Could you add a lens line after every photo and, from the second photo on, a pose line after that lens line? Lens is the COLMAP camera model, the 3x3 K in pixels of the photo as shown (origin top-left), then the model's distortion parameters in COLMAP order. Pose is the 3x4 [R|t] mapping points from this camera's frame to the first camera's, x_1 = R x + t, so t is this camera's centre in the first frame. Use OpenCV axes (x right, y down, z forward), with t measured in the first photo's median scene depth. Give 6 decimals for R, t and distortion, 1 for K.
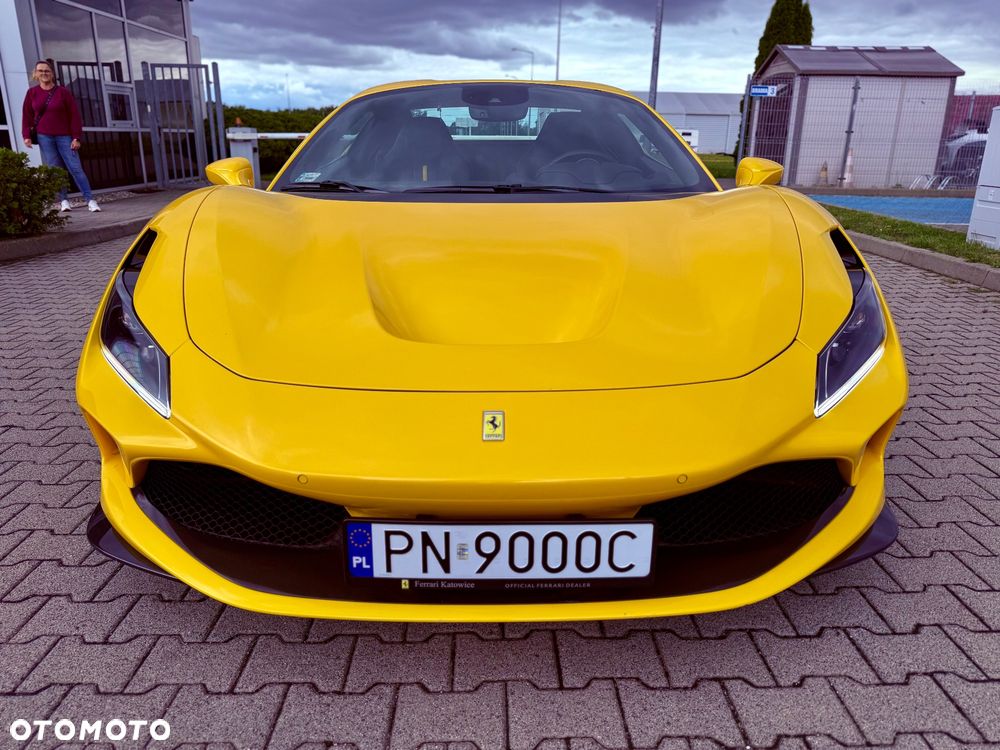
lens RADIAL K [[725.3, 0, 499.5], [0, 725.3, 370.8], [0, 0, 1]] dist [0.005045, -0.010497]
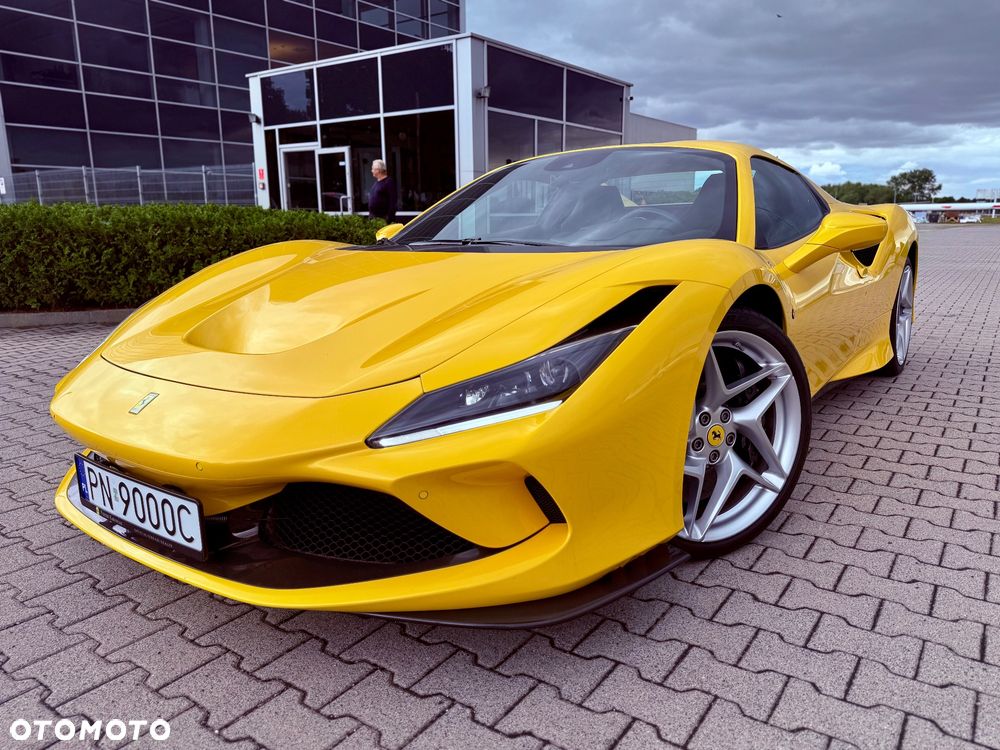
lens RADIAL K [[717.2, 0, 495.8], [0, 717.2, 372.6], [0, 0, 1]] dist [0.001012, -0.004965]
pose [[0.802044, 0.103338, -0.588257, 1.020810], [-0.161435, 0.985767, -0.046937, -0.017671], [0.575034, 0.132611, 0.807311, 0.255448]]
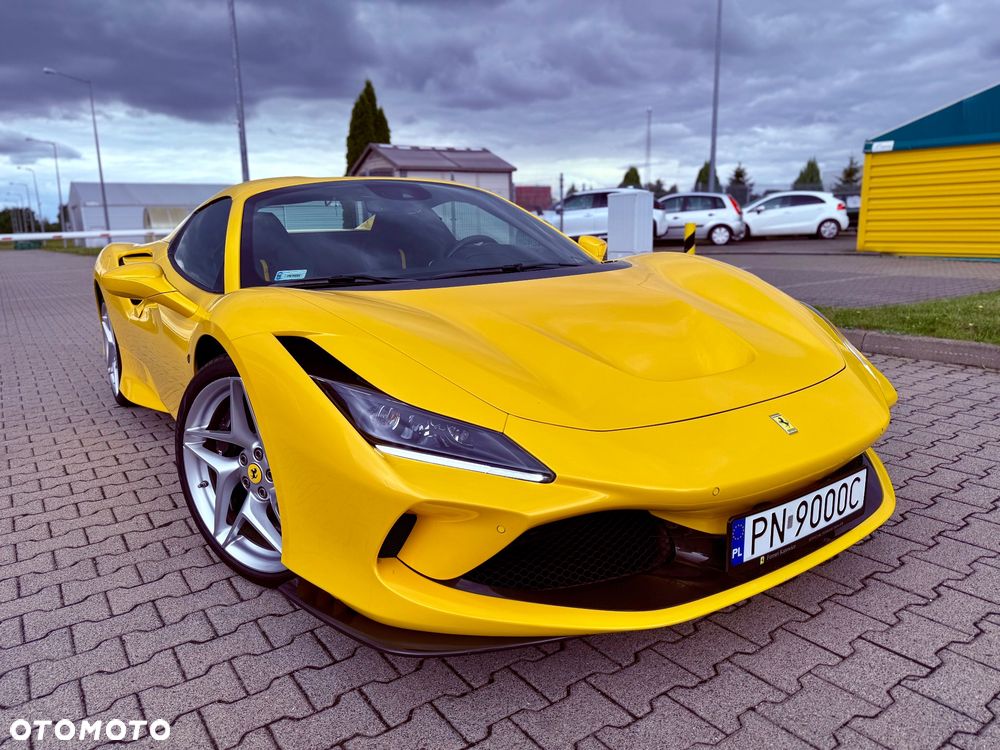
lens RADIAL K [[731.1, 0, 502.4], [0, 731.1, 375.6], [0, 0, 1]] dist [0.004660, -0.062180]
pose [[0.826954, -0.145226, 0.543192, -0.958494], [0.204387, 0.977623, -0.049784, -0.044119], [-0.523807, 0.152191, 0.838131, 0.092571]]
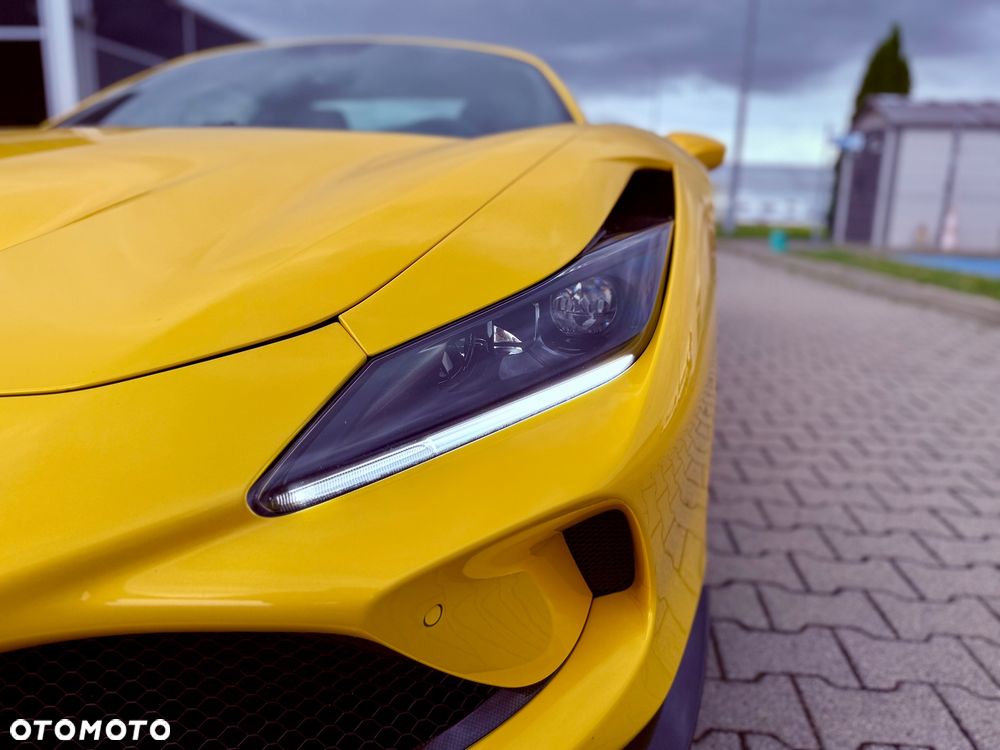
lens RADIAL K [[727.3, 0, 500.0], [0, 727.3, 375.0], [0, 0, 1]] dist [-0.008157, 0.002599]
pose [[0.990132, 0.047911, -0.131695, 0.531333], [-0.059070, 0.994866, -0.082177, 0.015504], [0.127082, 0.089146, 0.987878, 0.583376]]
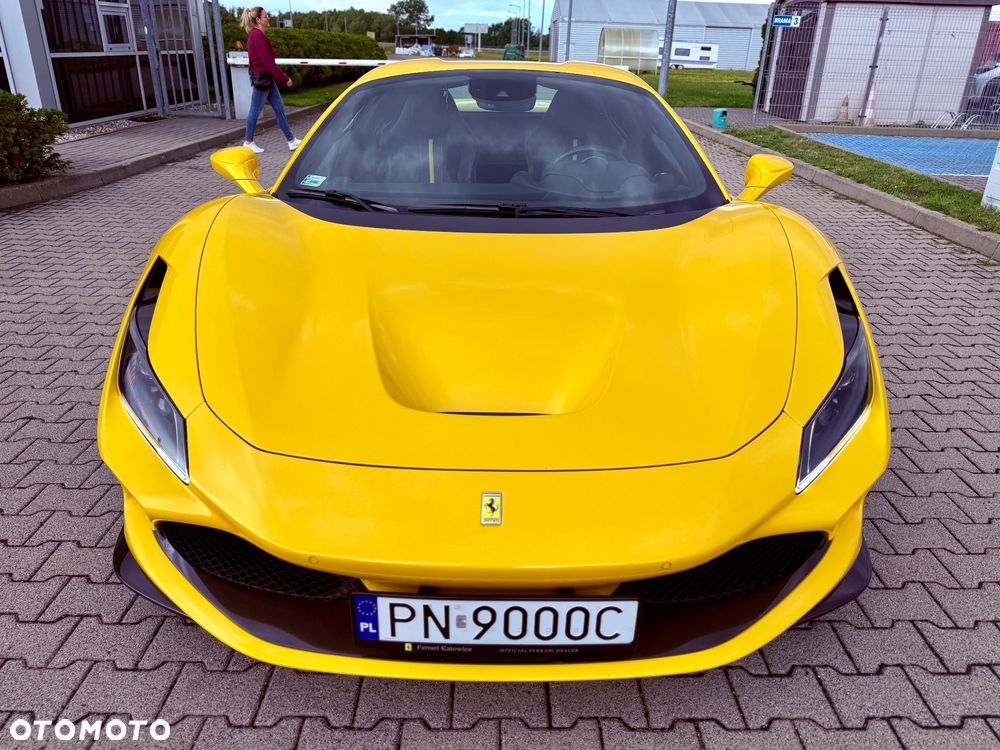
lens RADIAL K [[727.3, 0, 500.0], [0, 727.3, 375.0], [0, 0, 1]] dist [-0.008157, 0.002599]
pose [[0.999837, 0.016797, -0.006603, 0.006658], [-0.015938, 0.993379, 0.113771, -0.197767], [0.008470, -0.113647, 0.993485, -0.031979]]
